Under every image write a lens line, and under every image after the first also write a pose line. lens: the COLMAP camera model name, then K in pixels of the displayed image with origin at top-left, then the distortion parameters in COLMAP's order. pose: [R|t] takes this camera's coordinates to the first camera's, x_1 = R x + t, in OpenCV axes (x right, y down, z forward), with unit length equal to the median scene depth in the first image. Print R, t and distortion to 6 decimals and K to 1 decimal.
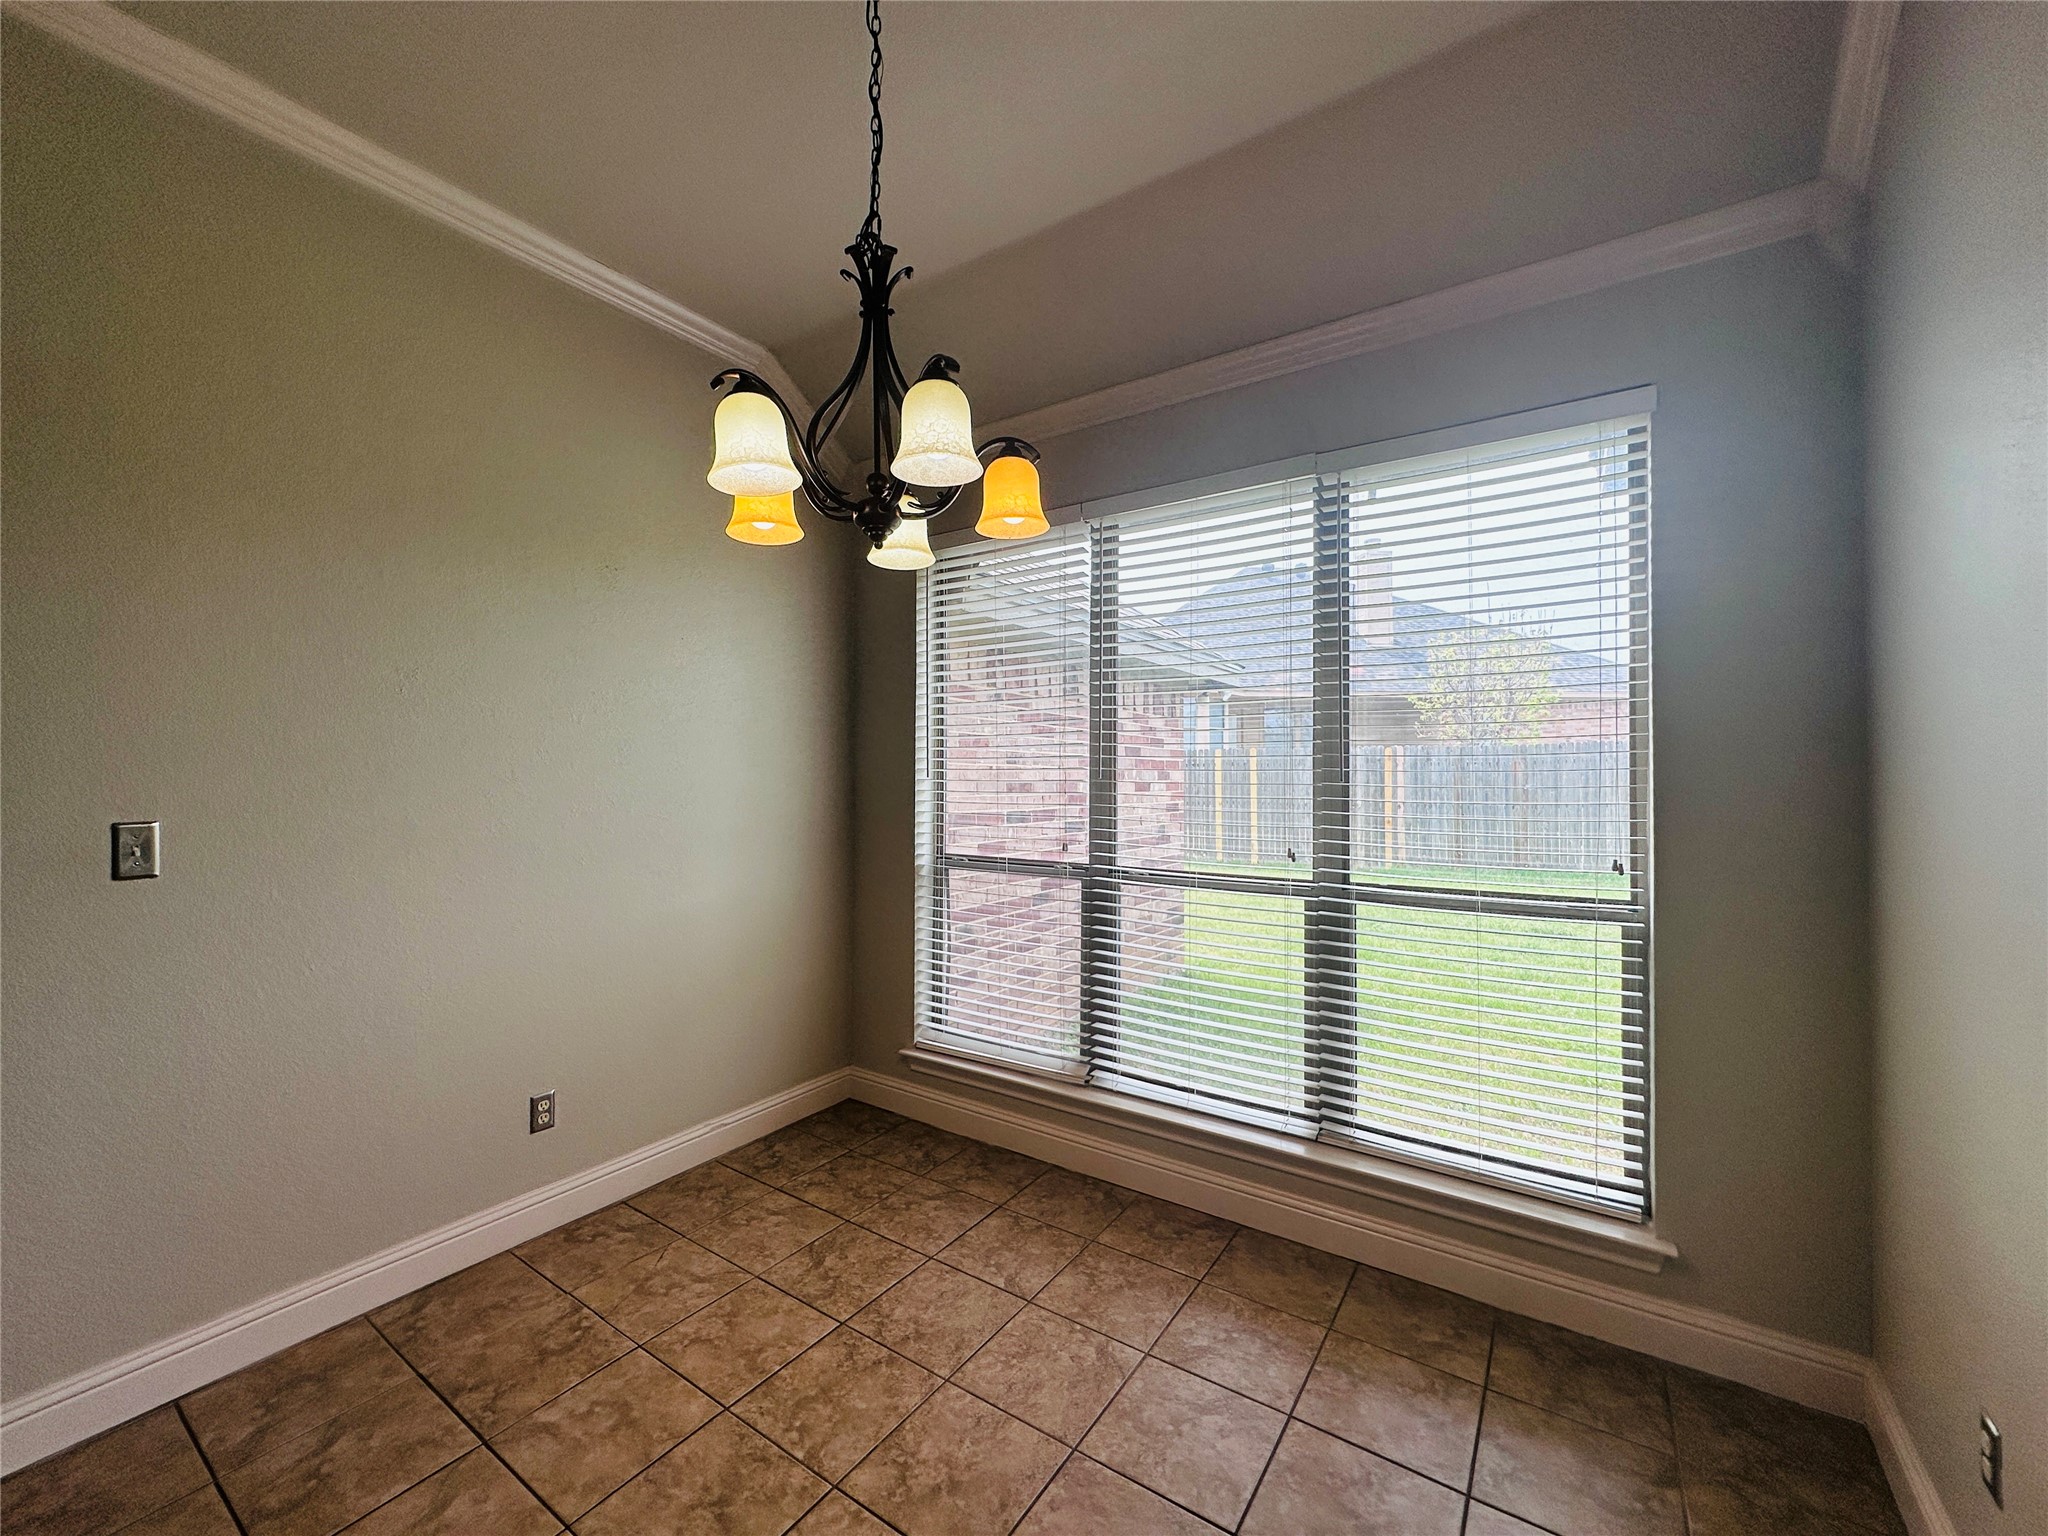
lens RADIAL K [[820.5, 0, 1021.8], [0, 820.5, 769.3], [0, 0, 1]] dist [0.002474, 0.000421]
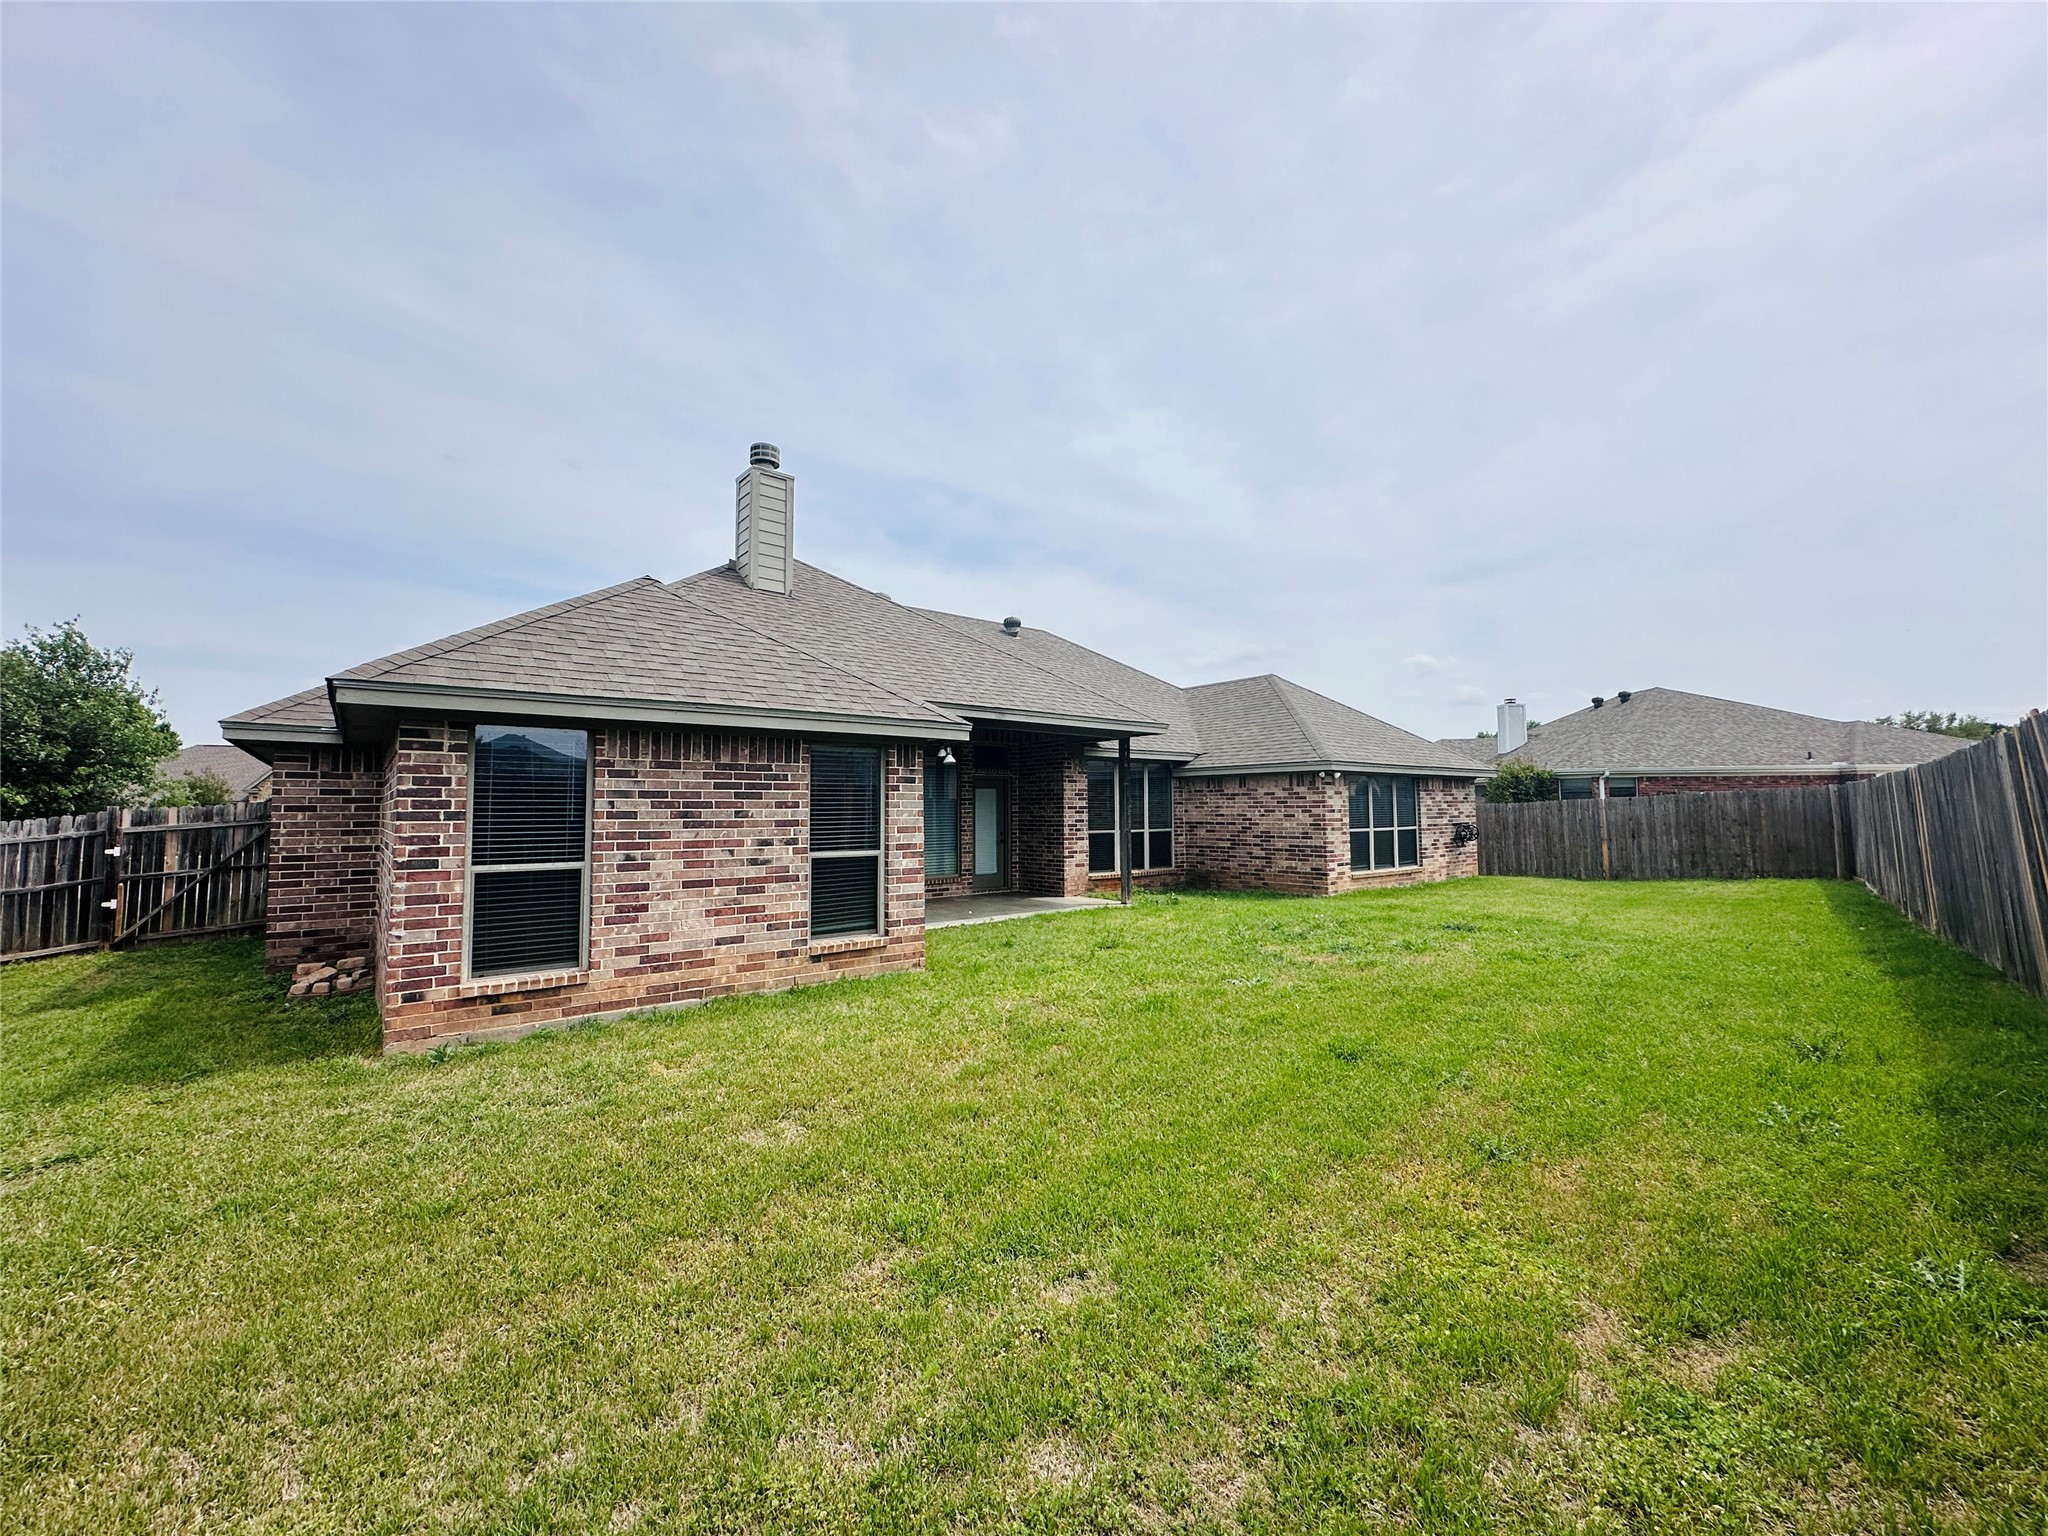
lens RADIAL K [[820.5, 0, 1017.3], [0, 820.5, 769.3], [0, 0, 1]] dist [0.002474, 0.000421]
pose [[-0.279297, -0.053814, -0.958696, 2.764812], [0.012331, 0.998145, -0.059621, 0.018900], [0.960126, -0.028474, -0.278115, 0.860935]]
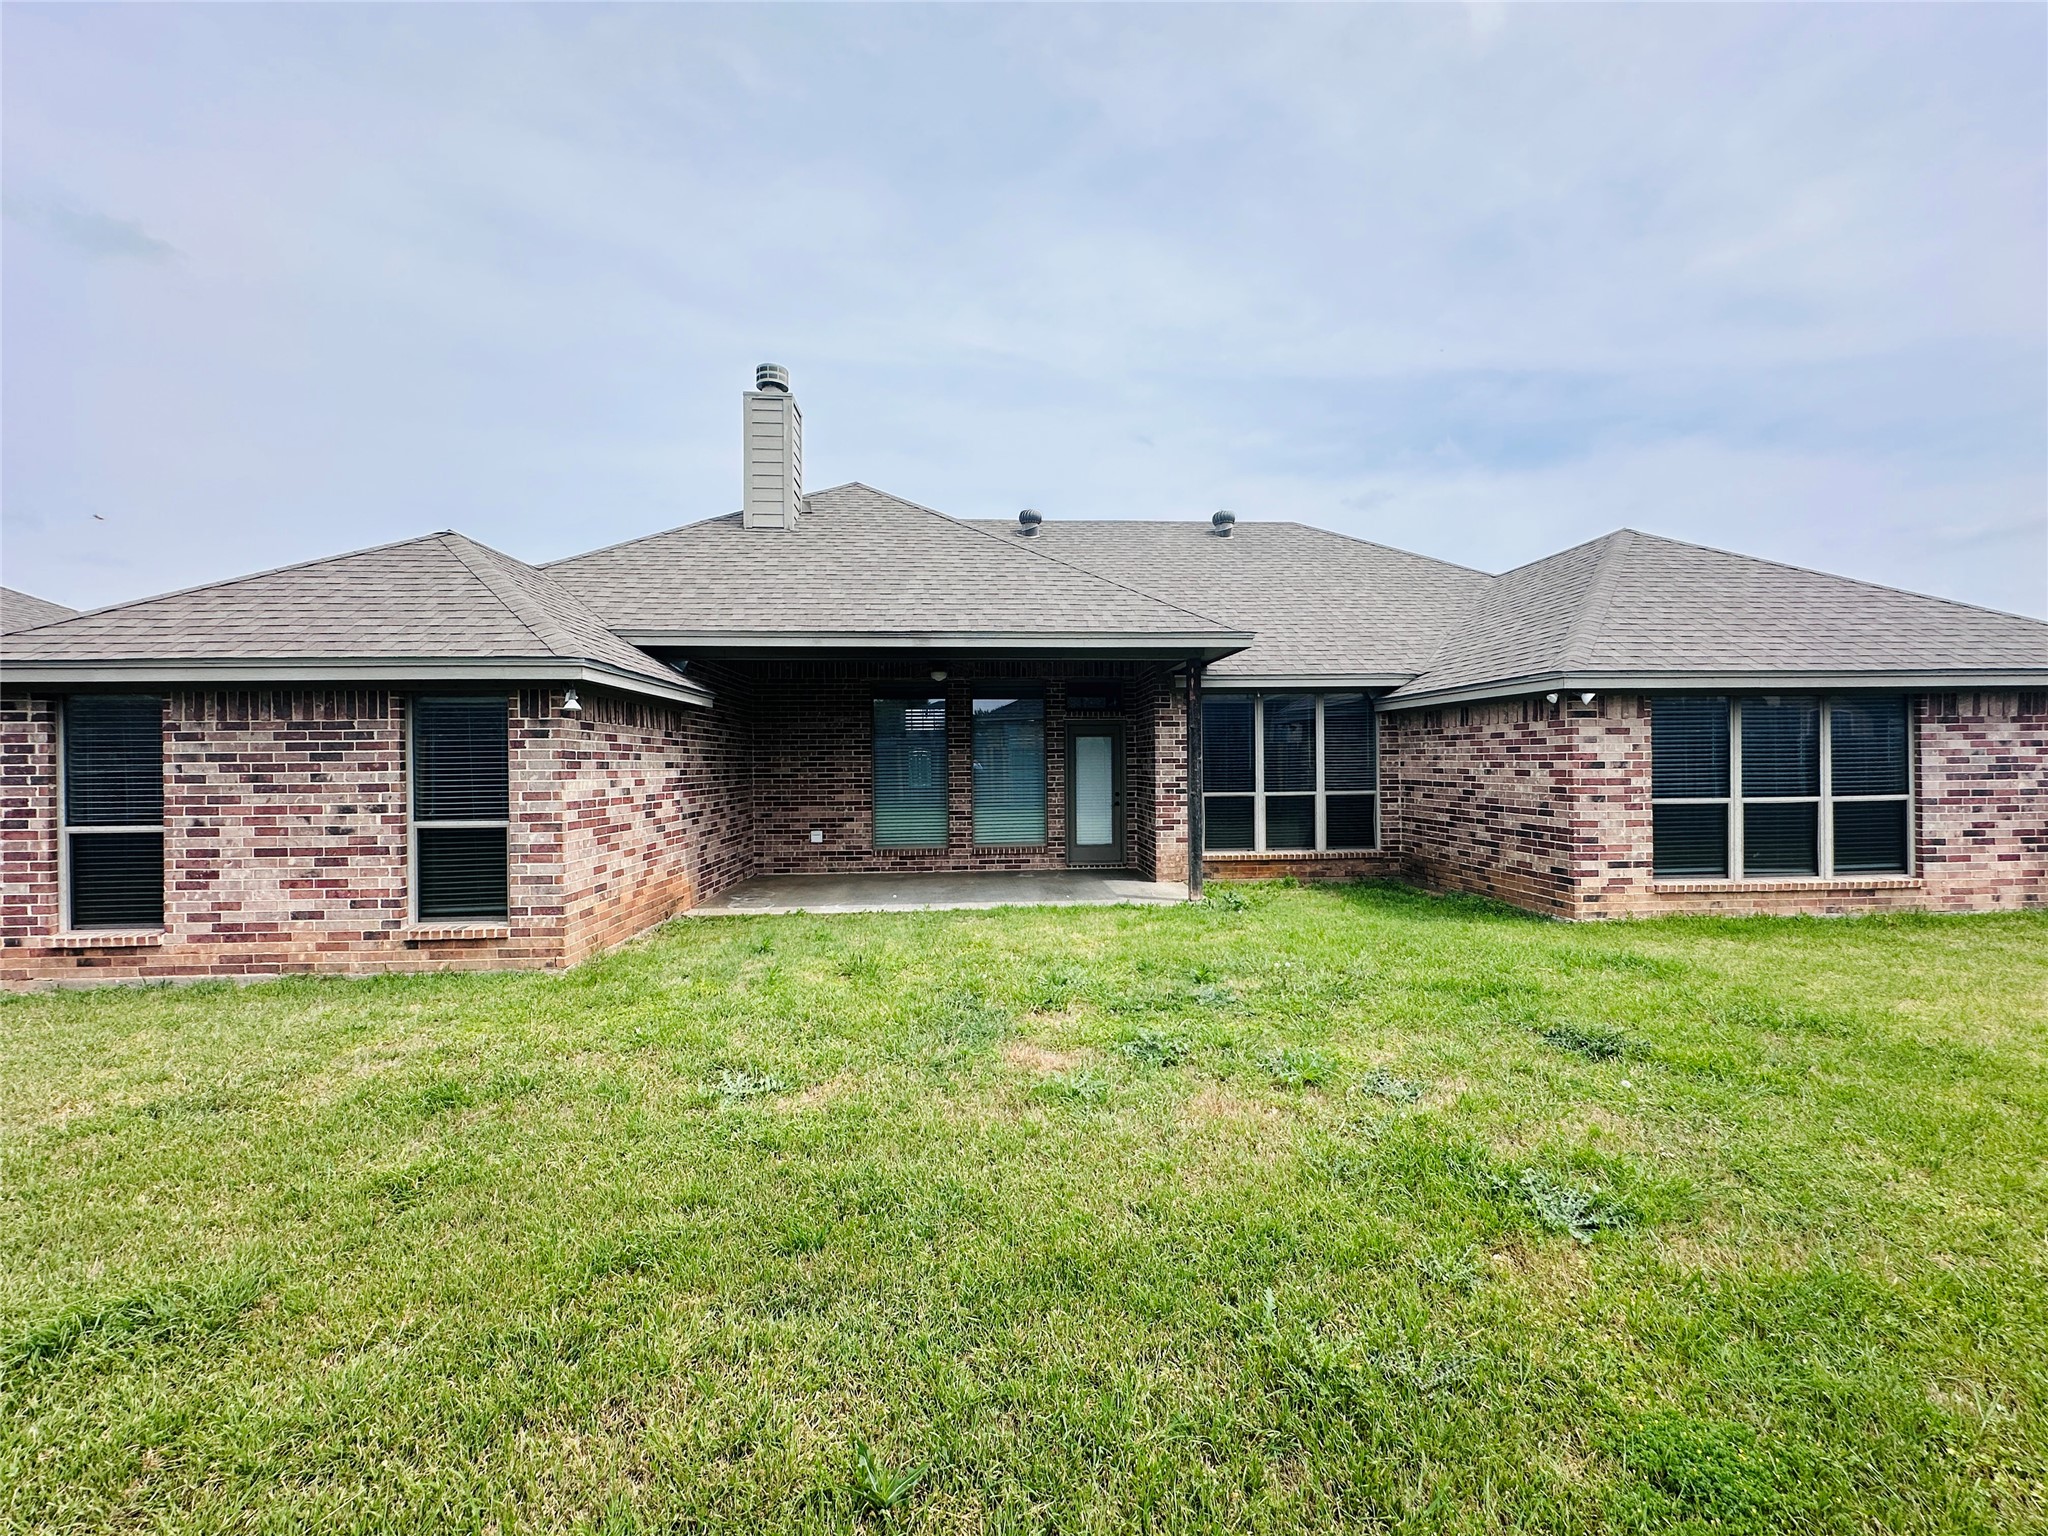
lens RADIAL K [[820.5, 0, 1015.9], [0, 820.5, 767.1], [0, 0, 1]] dist [0.002474, 0.000421]
pose [[-0.787416, 0.004301, -0.616407, 1.706868], [0.010570, 0.999923, -0.006525, 0.010919], [0.616331, -0.011653, -0.787401, 1.535351]]
